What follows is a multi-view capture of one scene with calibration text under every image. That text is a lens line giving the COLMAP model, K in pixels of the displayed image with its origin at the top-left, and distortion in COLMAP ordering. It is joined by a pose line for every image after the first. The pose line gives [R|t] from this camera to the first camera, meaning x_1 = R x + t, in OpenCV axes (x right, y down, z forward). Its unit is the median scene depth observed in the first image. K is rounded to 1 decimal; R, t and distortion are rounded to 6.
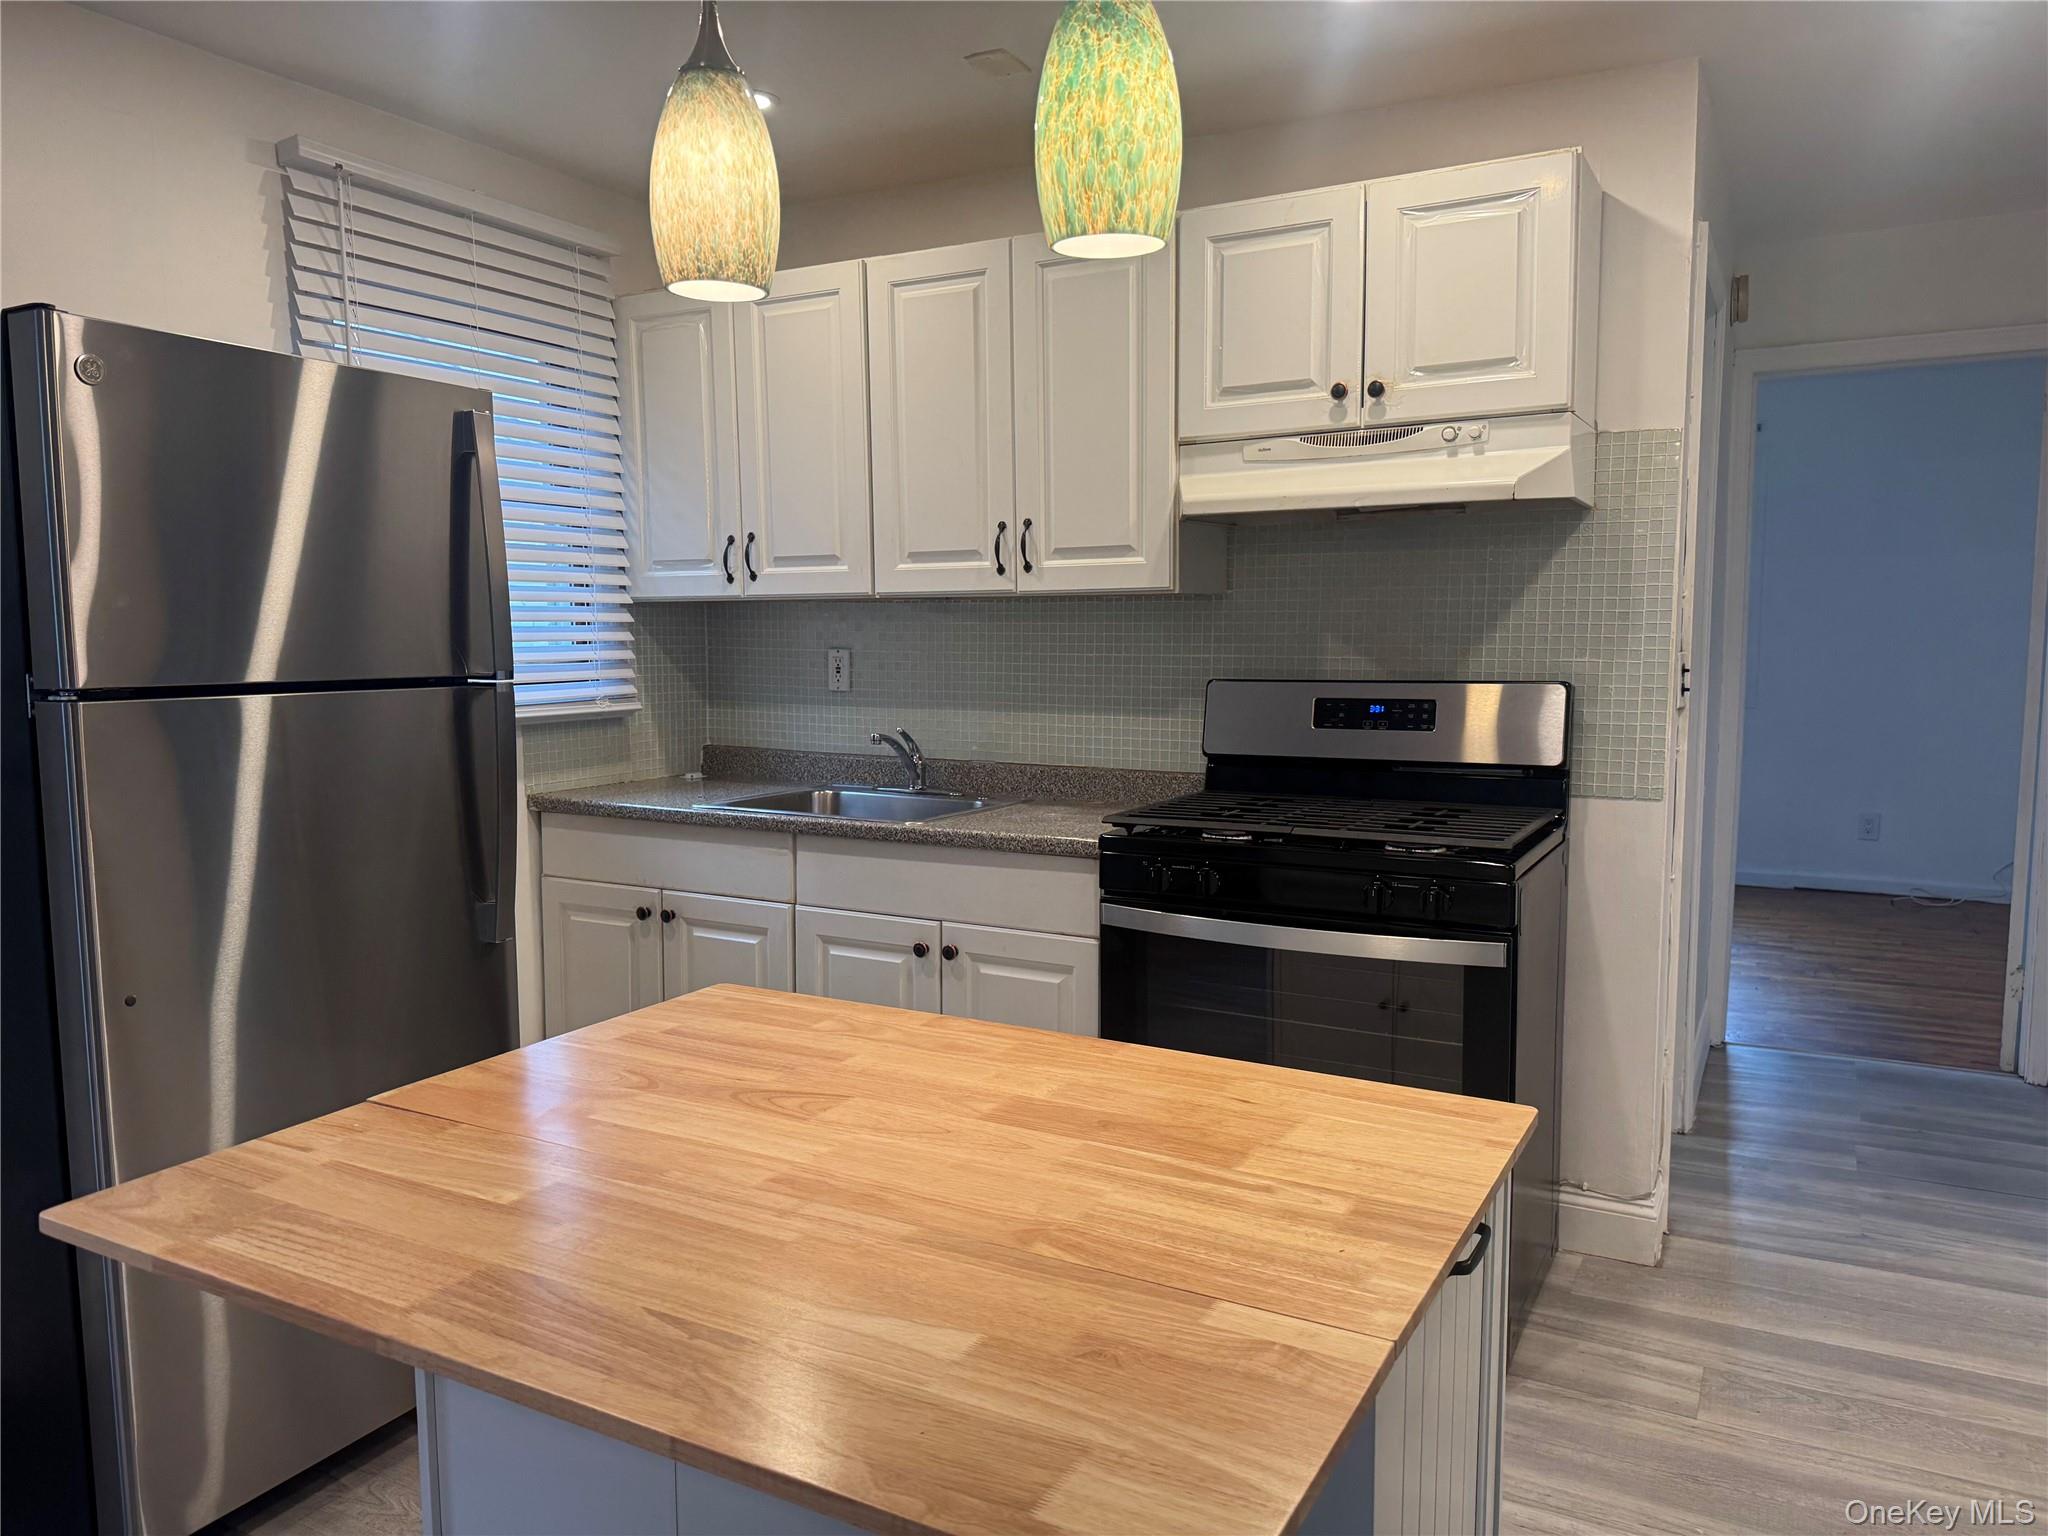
lens RADIAL K [[1426.9, 0, 1020.4], [0, 1426.9, 769.0], [0, 0, 1]] dist [0.158868, -0.302034]
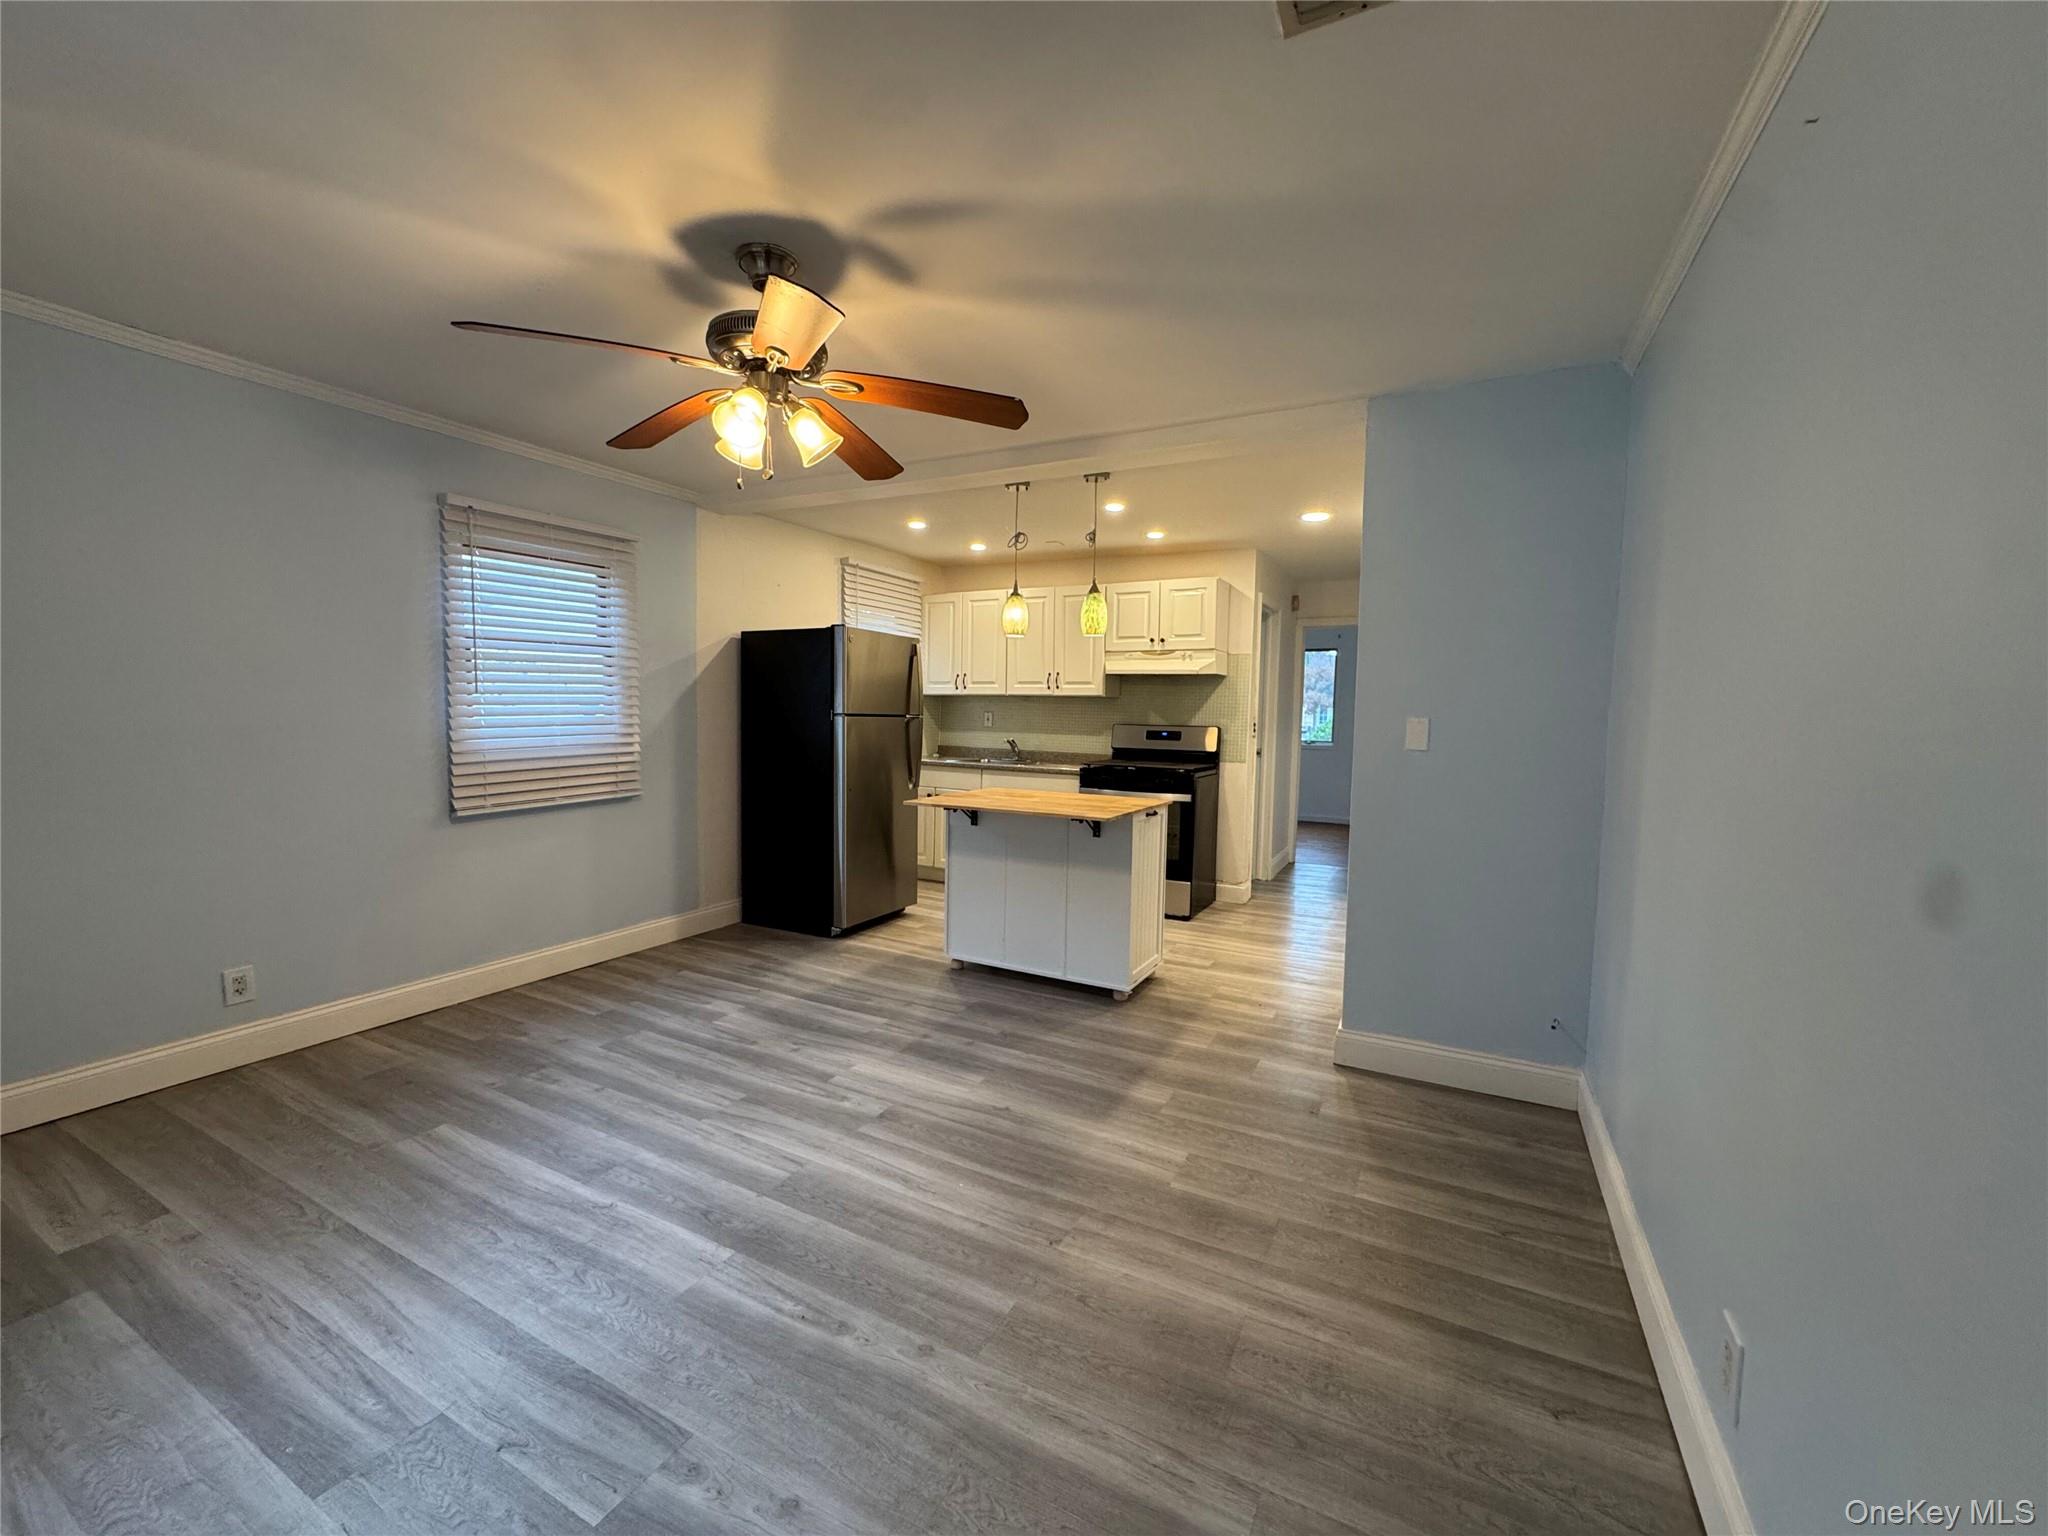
lens RADIAL K [[817.2, 0, 1024.0], [0, 817.2, 768.0], [0, 0, 1]] dist [-0.001476, 0.000047]
pose [[0.999567, 0.024754, 0.015921, -0.099158], [-0.024275, 0.999266, -0.029637, 0.099186], [-0.016643, 0.029238, 0.999434, -0.856251]]
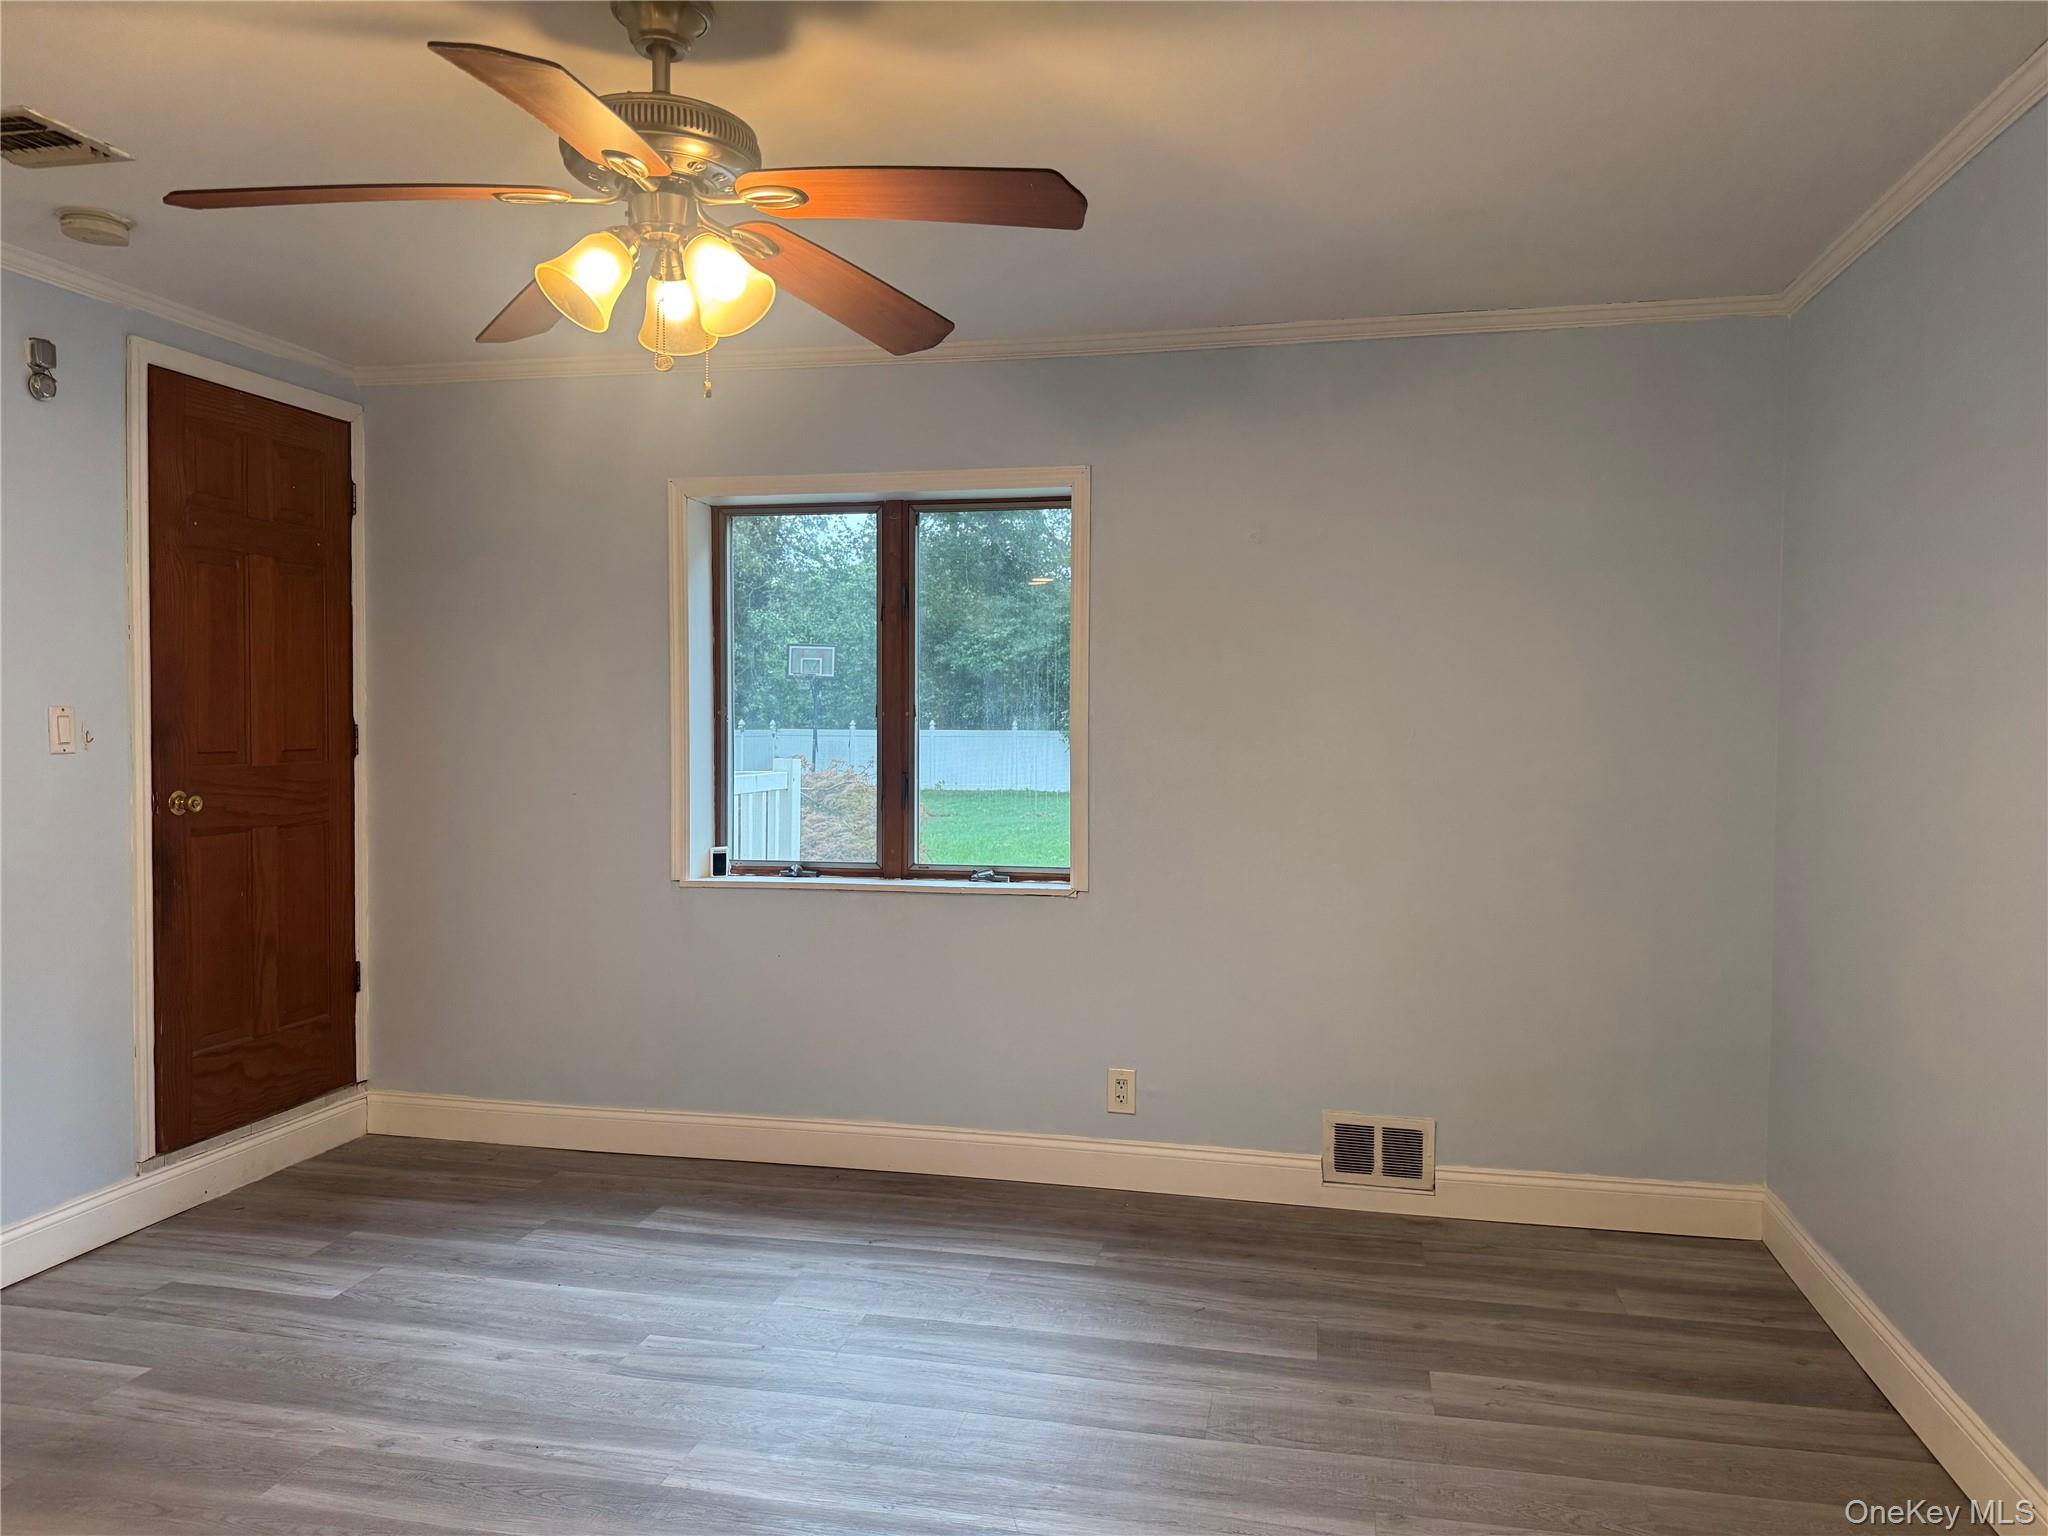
lens RADIAL K [[1428.8, 0, 1024.0], [0, 1428.8, 768.0], [0, 0, 1]] dist [0.110168, -0.160617]
pose [[-0.959239, 0.011353, -0.282367, -0.275258], [-0.028553, 0.990186, 0.136810, -0.068779], [0.281149, 0.139296, -0.949501, 0.608844]]
